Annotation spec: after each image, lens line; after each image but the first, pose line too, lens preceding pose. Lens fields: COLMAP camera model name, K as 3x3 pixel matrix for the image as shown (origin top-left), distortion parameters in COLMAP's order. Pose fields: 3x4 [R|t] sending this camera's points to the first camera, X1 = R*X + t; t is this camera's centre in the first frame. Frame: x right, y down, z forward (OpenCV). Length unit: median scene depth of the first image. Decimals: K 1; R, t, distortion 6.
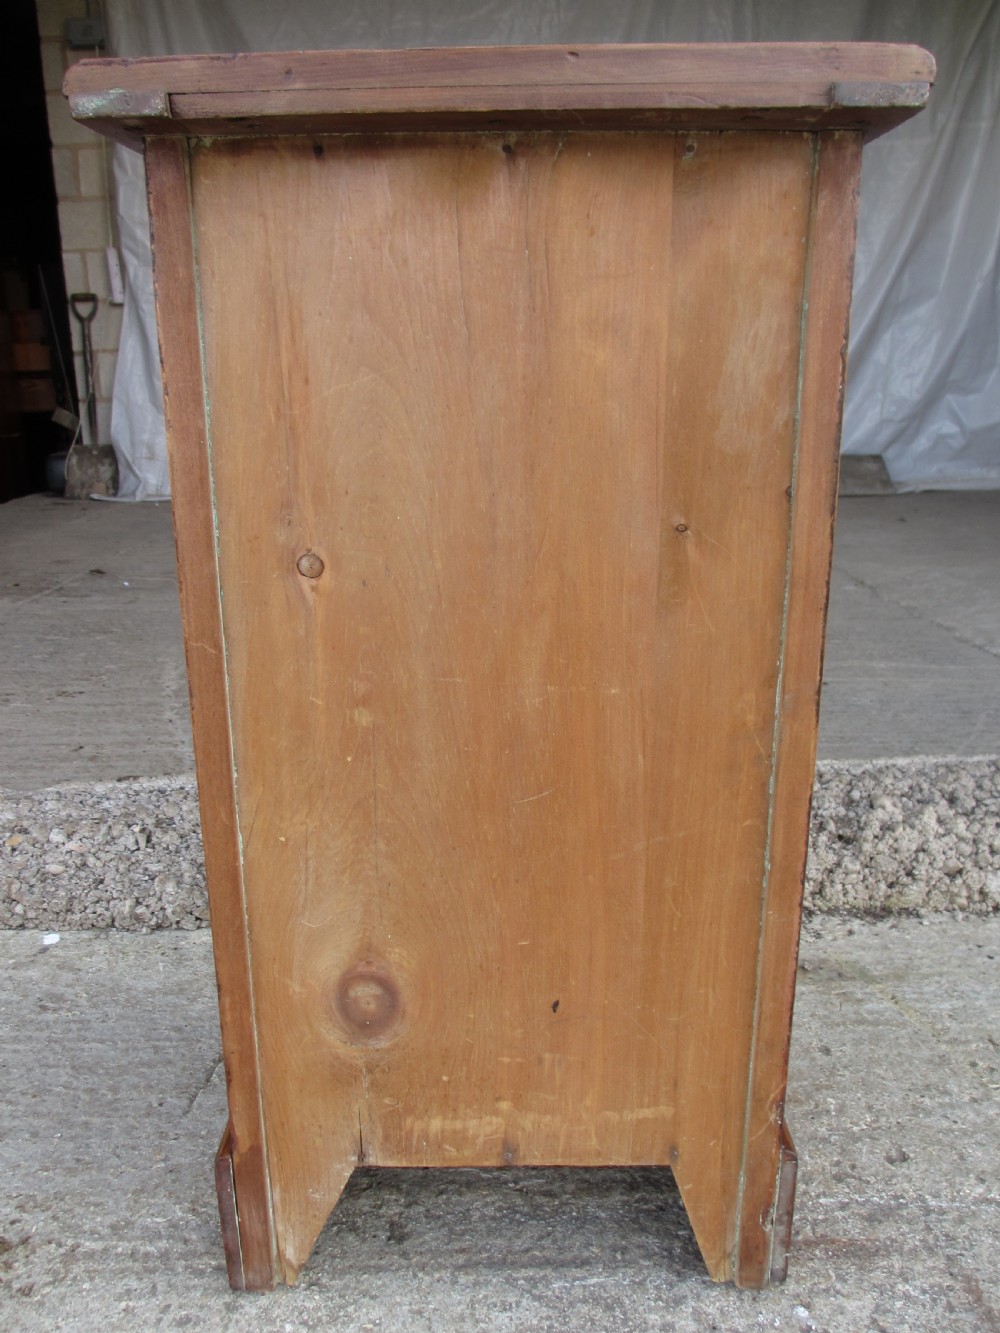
lens RADIAL K [[1128.4, 0, 503.6], [0, 1128.4, 658.5], [0, 0, 1]] dist [-0.045748, 0.011371]
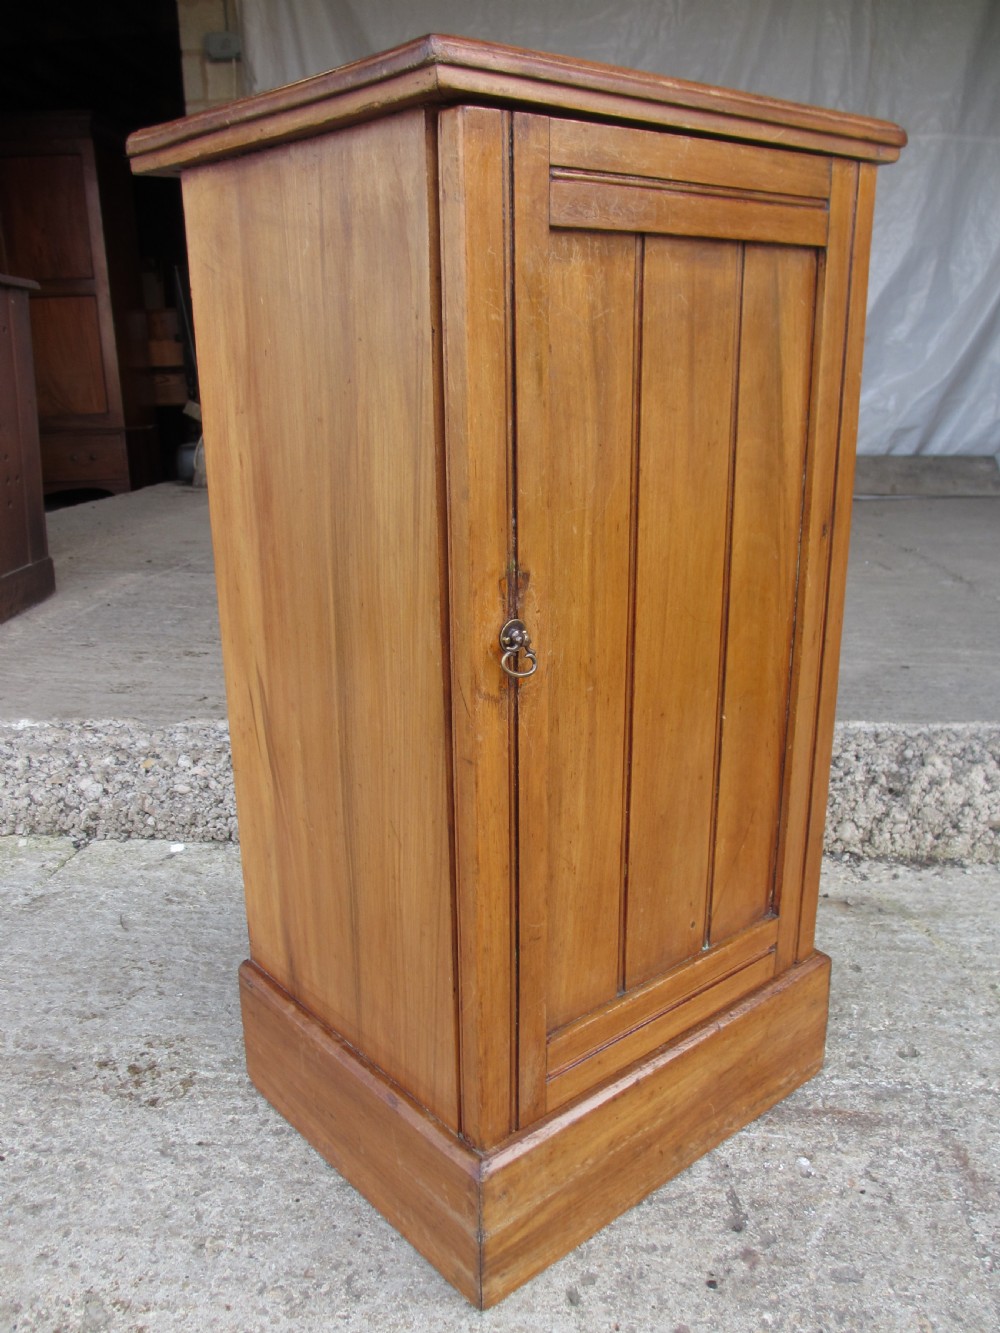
lens RADIAL K [[1128.4, 0, 502.6], [0, 1128.4, 657.5], [0, 0, 1]] dist [-0.045748, 0.011371]
pose [[0.994681, 0.028969, -0.098843, 0.034923], [-0.029211, 0.999573, -0.001003, 0.046997], [0.098771, 0.003885, 0.995103, -0.112536]]
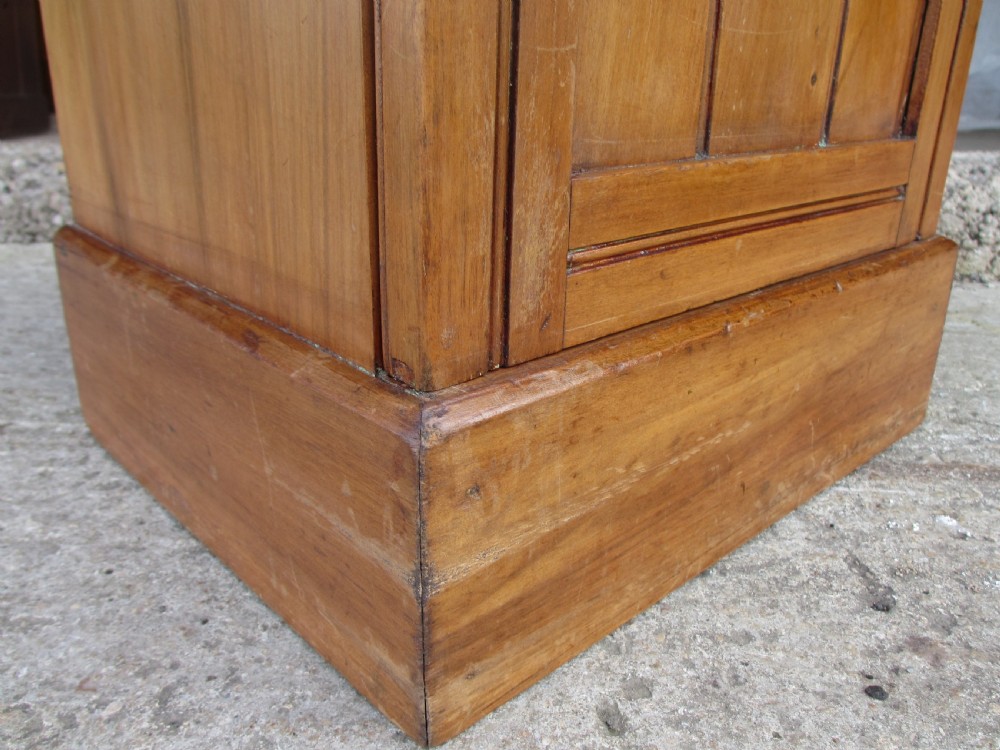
lens RADIAL K [[846.5, 0, 511.0], [0, 846.5, 374.6], [0, 0, 1]] dist [-0.045748, 0.011371]
pose [[0.998048, 0.045898, -0.042341, 0.001445], [-0.042490, 0.996036, 0.078142, 0.283567], [0.045760, -0.076190, 0.996043, 0.274788]]
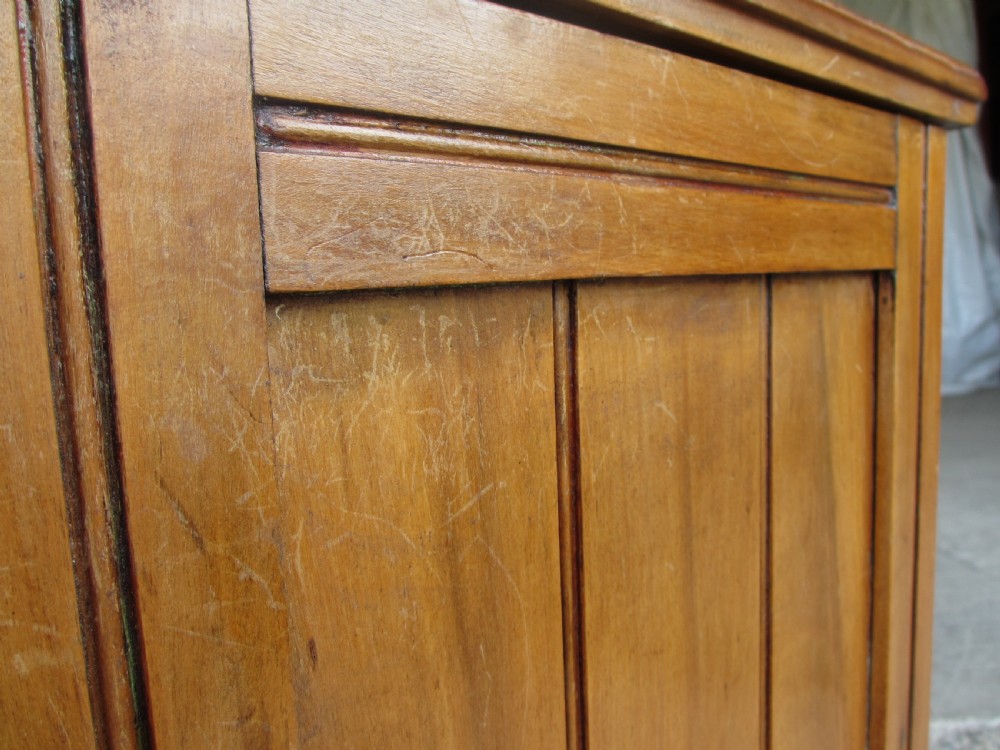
lens RADIAL K [[846.5, 0, 507.0], [0, 846.5, 379.7], [0, 0, 1]] dist [-0.045748, 0.011371]
pose [[0.999042, -0.023927, -0.036629, 0.036161], [0.017365, 0.985292, -0.169995, -0.106898], [0.040158, 0.169197, 0.984764, 0.258036]]
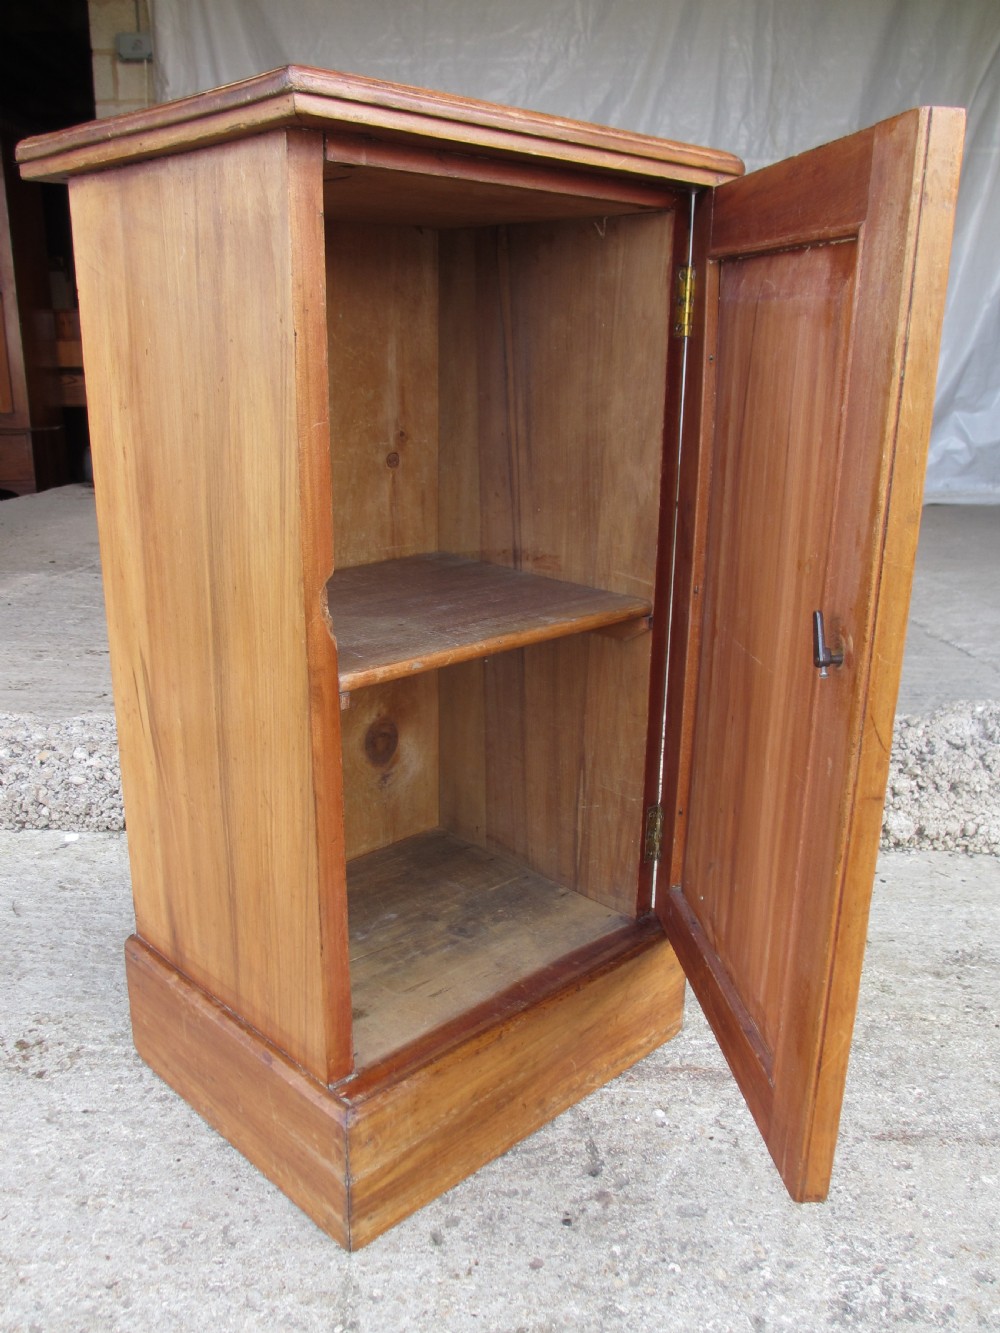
lens RADIAL K [[1128.4, 0, 505.2], [0, 1128.4, 655.3], [0, 0, 1]] dist [-0.045748, 0.011371]
pose [[0.999255, 0.030369, -0.023803, 0.068169], [-0.030670, 0.999453, -0.012392, 0.061299], [0.023414, 0.013113, 0.999640, -0.157026]]
